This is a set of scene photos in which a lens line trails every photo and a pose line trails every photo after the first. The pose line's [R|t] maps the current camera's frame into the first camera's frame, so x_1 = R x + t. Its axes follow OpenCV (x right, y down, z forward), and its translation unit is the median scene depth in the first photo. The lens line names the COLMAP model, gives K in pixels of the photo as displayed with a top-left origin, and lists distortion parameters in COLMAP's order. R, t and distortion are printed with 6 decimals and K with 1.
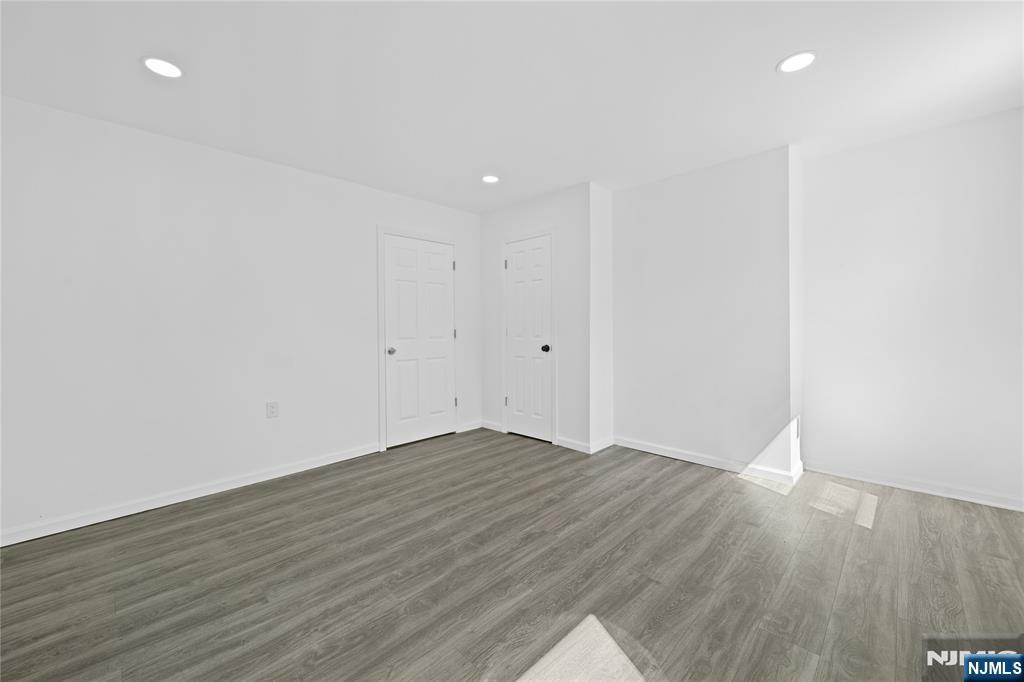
lens RADIAL K [[396.9, 0, 507.7], [0, 396.9, 325.7], [0, 0, 1]] dist [0.001156, 0.000250]
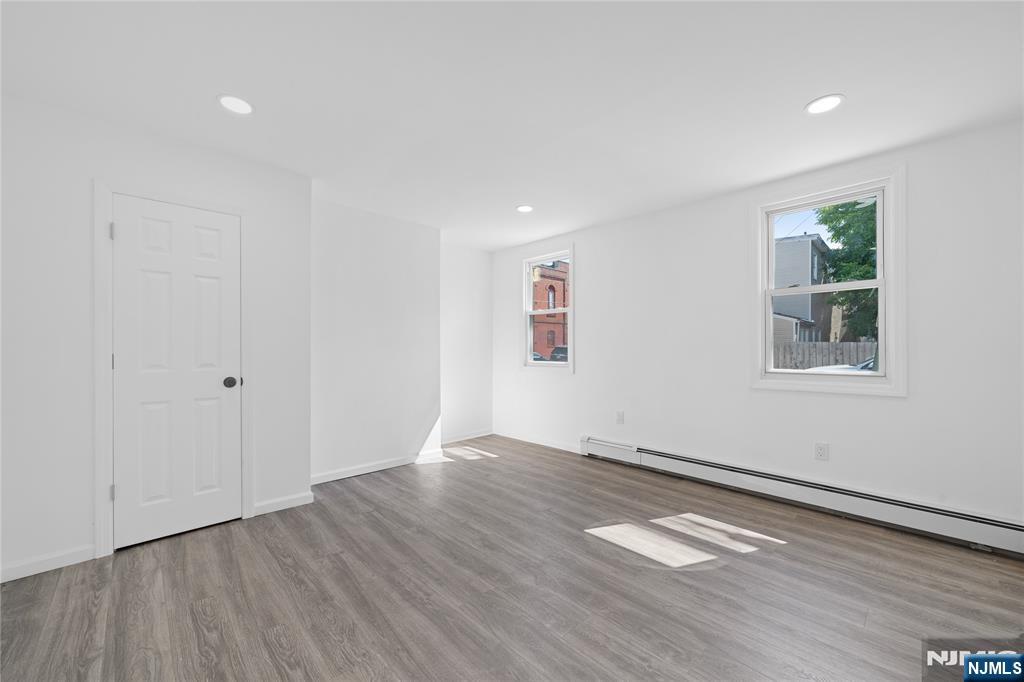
lens RADIAL K [[396.9, 0, 506.9], [0, 396.9, 347.3], [0, 0, 1]] dist [0.001156, 0.000250]
pose [[0.030142, 0.013950, 0.999448, -0.718034], [0.000394, 0.999902, -0.013968, 0.008739], [-0.999546, 0.000814, 0.030134, 0.649021]]
